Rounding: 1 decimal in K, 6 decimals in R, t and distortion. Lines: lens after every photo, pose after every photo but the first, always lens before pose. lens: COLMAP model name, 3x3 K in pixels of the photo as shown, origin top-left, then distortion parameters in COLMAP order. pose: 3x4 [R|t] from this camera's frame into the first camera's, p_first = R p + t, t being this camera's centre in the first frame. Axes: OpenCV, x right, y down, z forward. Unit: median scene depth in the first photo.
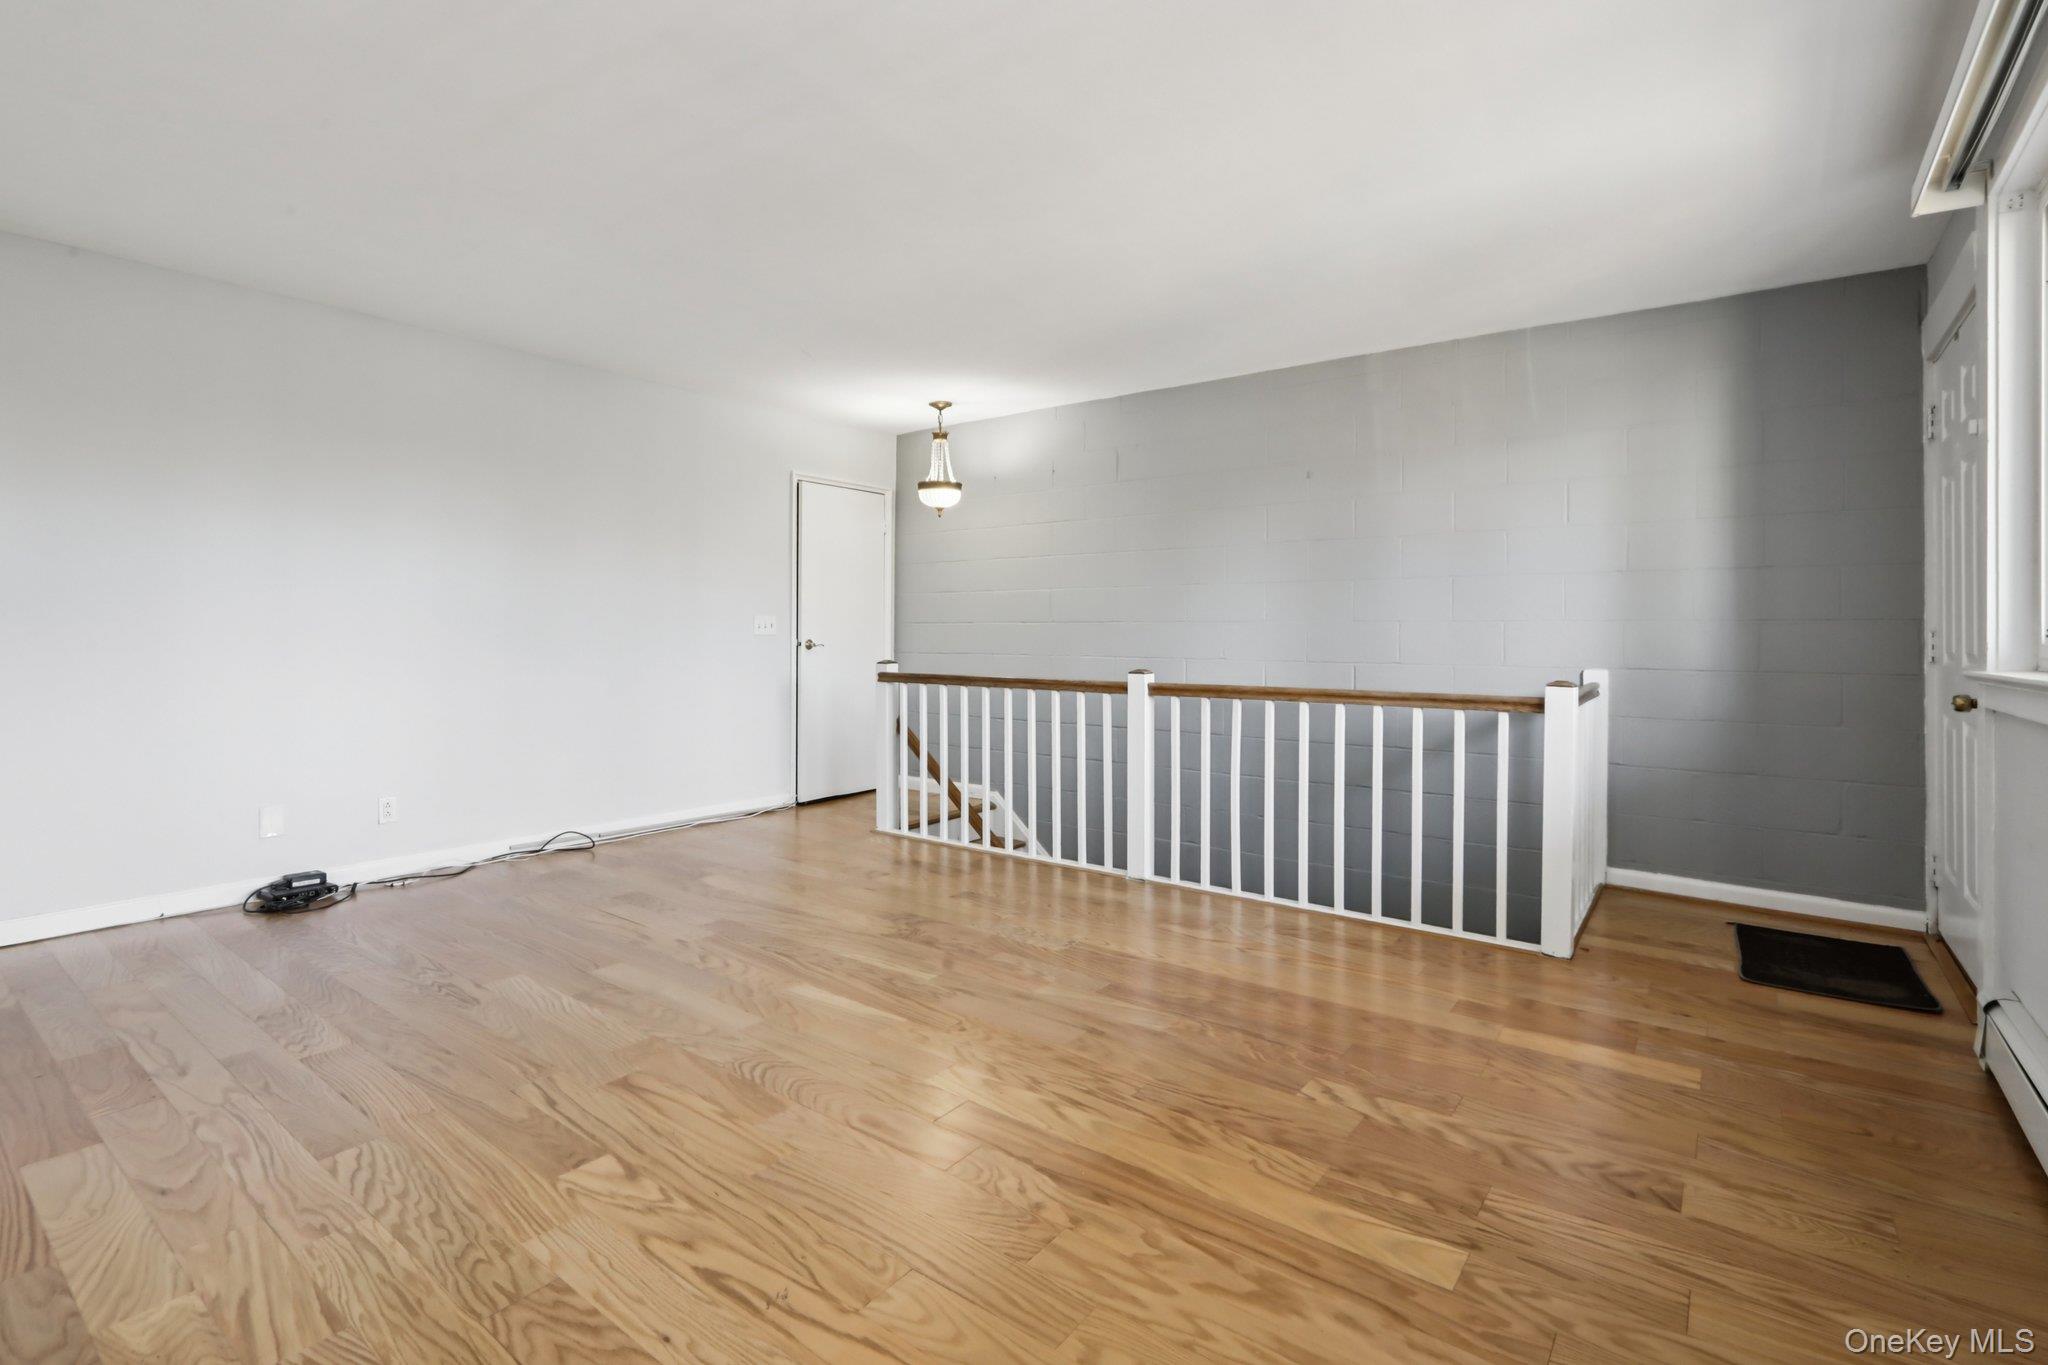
lens RADIAL K [[946.6, 0, 1030.8], [0, 946.6, 632.3], [0, 0, 1]] dist [0.001741, 0.000585]
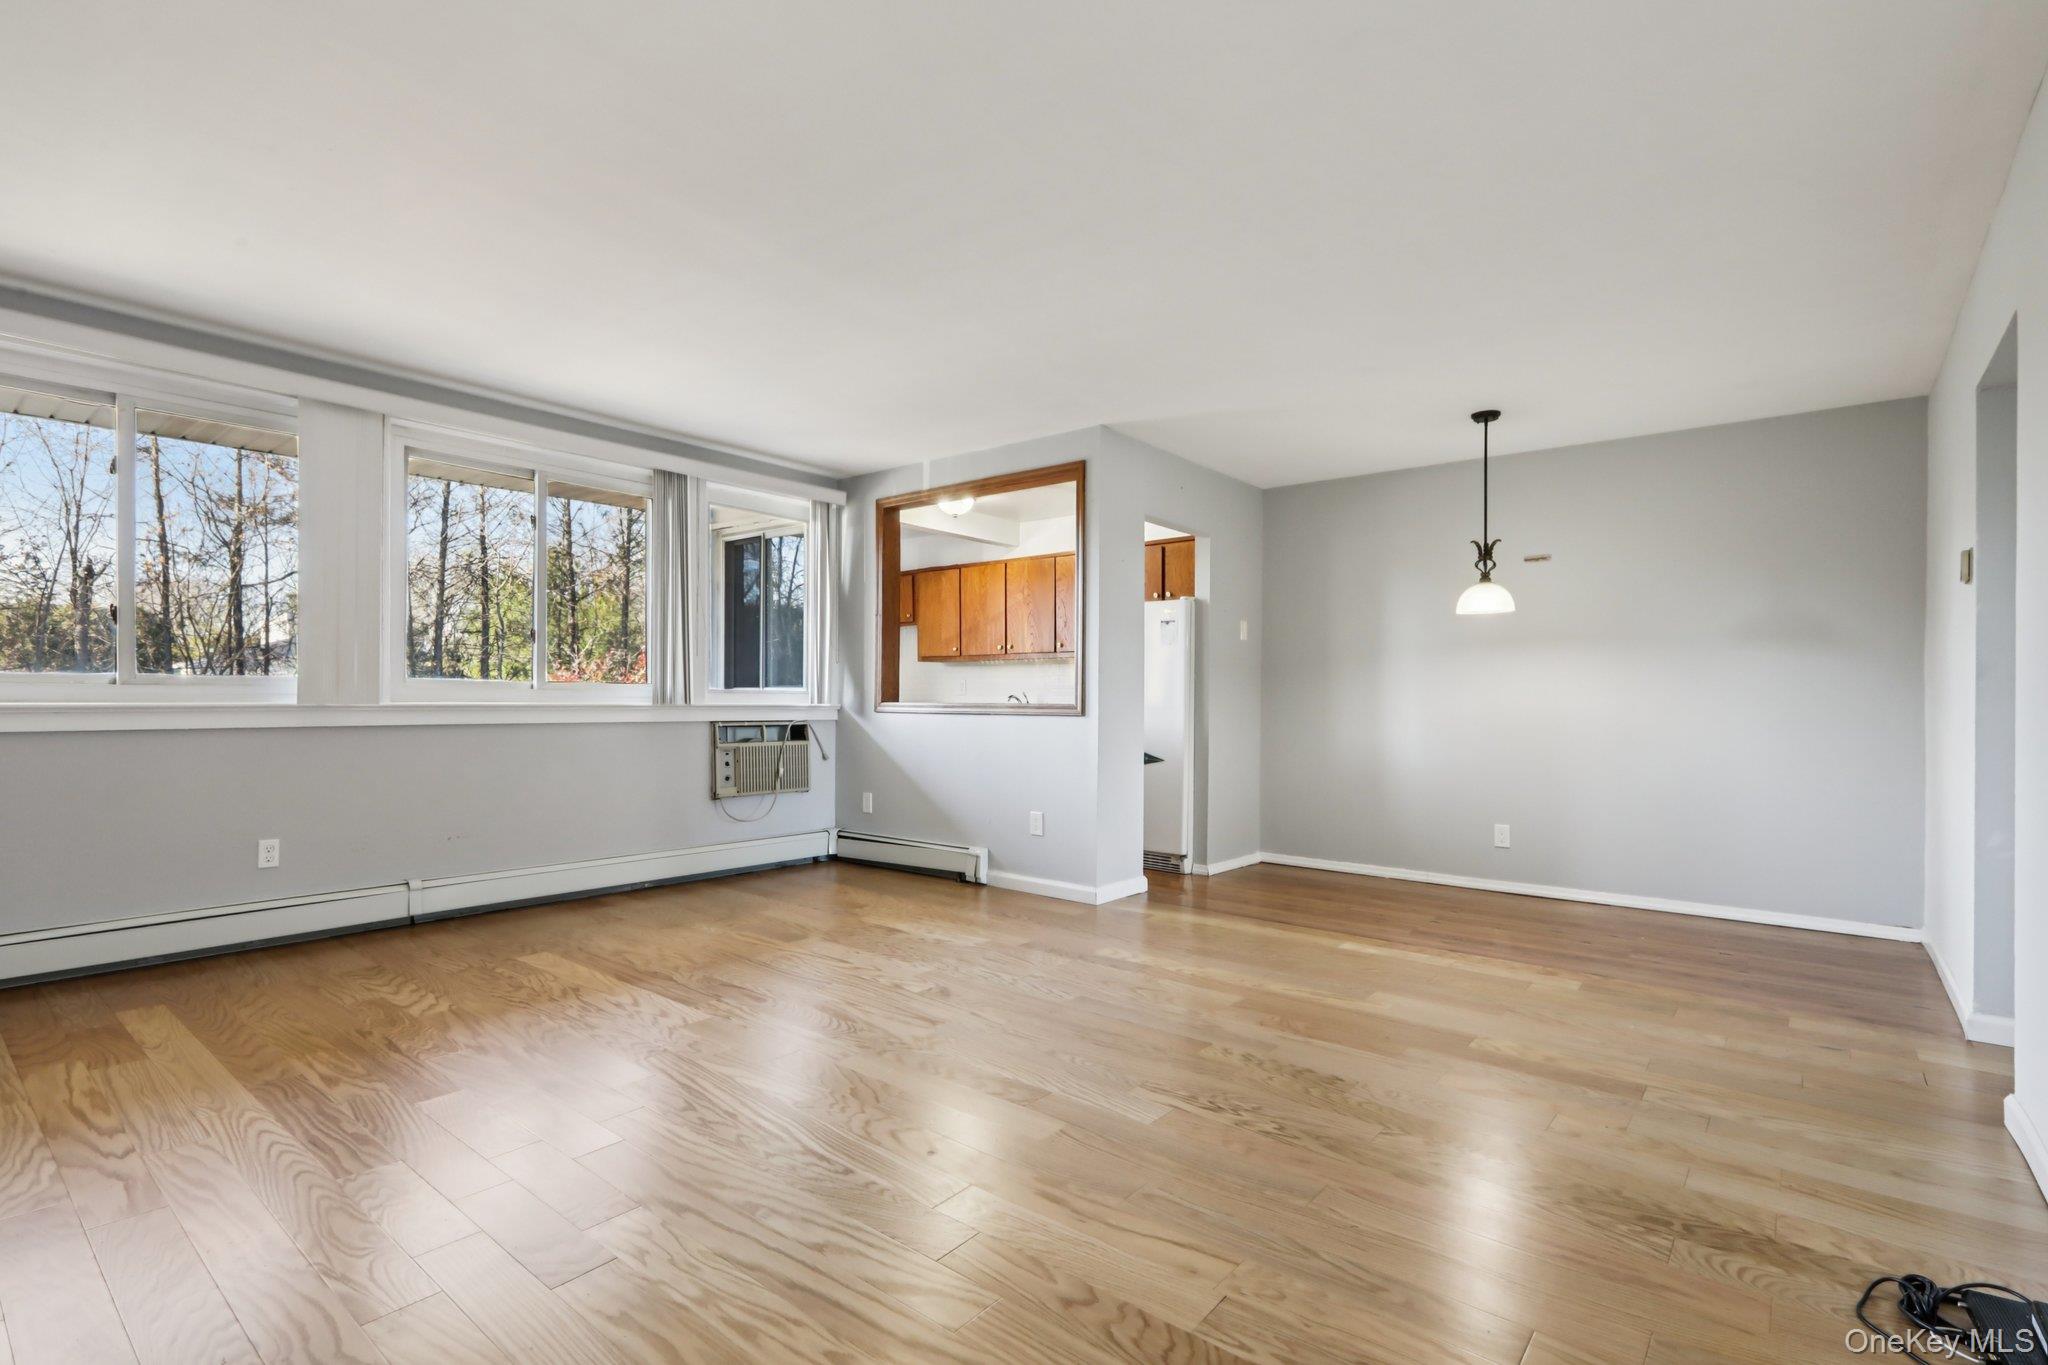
lens RADIAL K [[955.2, 0, 1016.4], [0, 955.2, 681.2], [0, 0, 1]] dist [-0.000250, -0.000061]
pose [[-0.998997, -0.014165, 0.042487, -0.473907], [-0.015048, 0.999676, -0.020540, 0.014209], [-0.042182, -0.021158, -0.998886, 1.870487]]
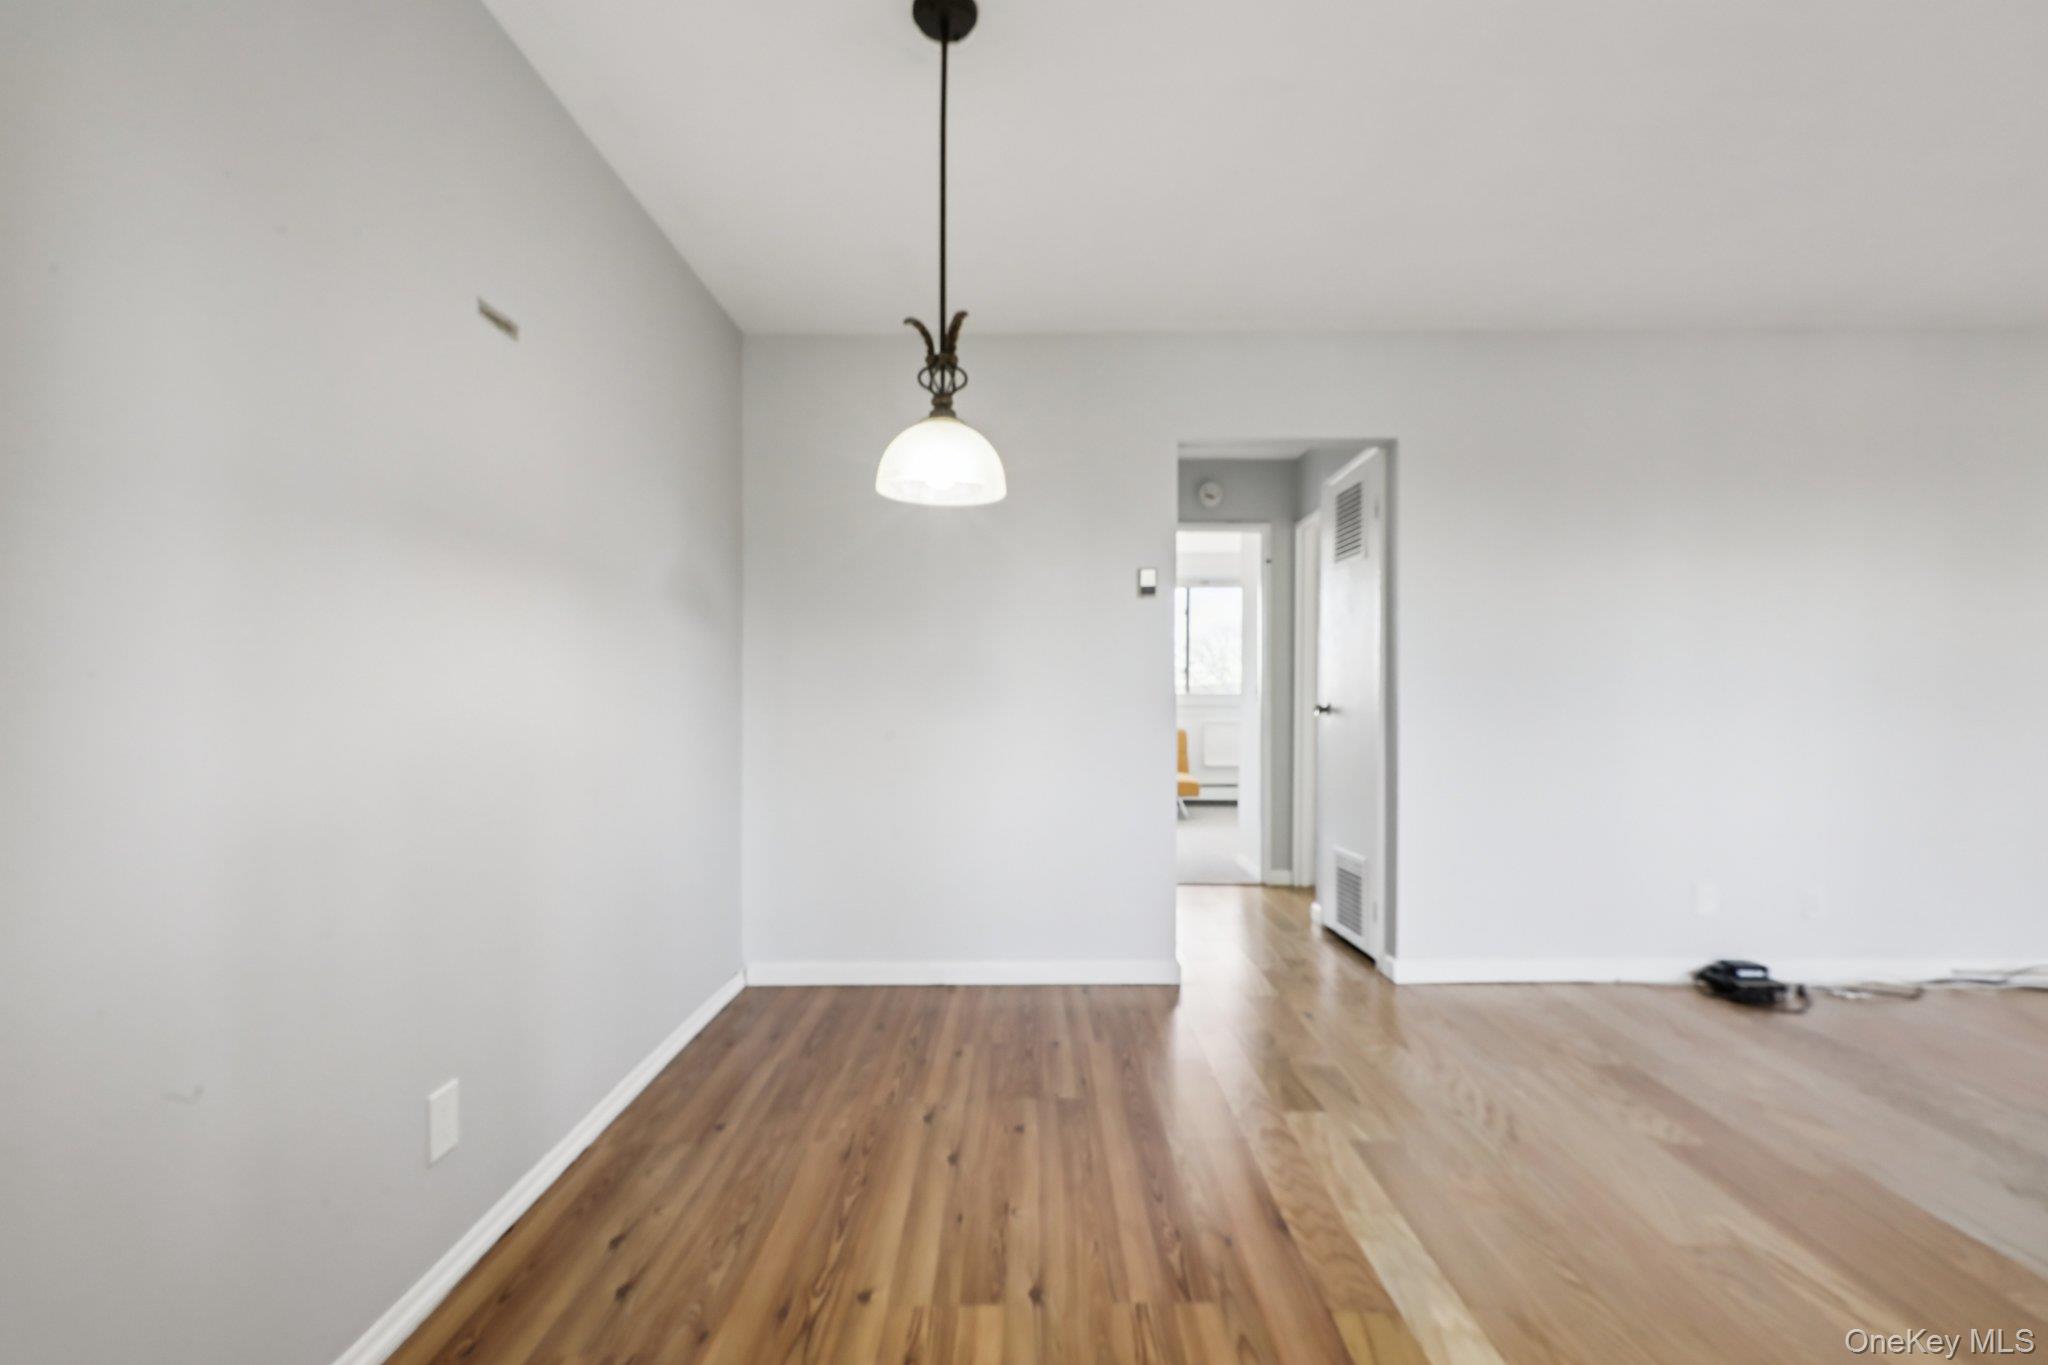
lens RADIAL K [[897.8, 0, 1029.4], [0, 897.8, 707.0], [0, 0, 1]] dist [-0.000848, 0.000056]
pose [[0.605136, 0.003623, -0.796114, -0.660949], [0.005699, 0.999944, 0.008882, -0.004510], [0.796101, -0.009912, 0.605082, -0.090904]]
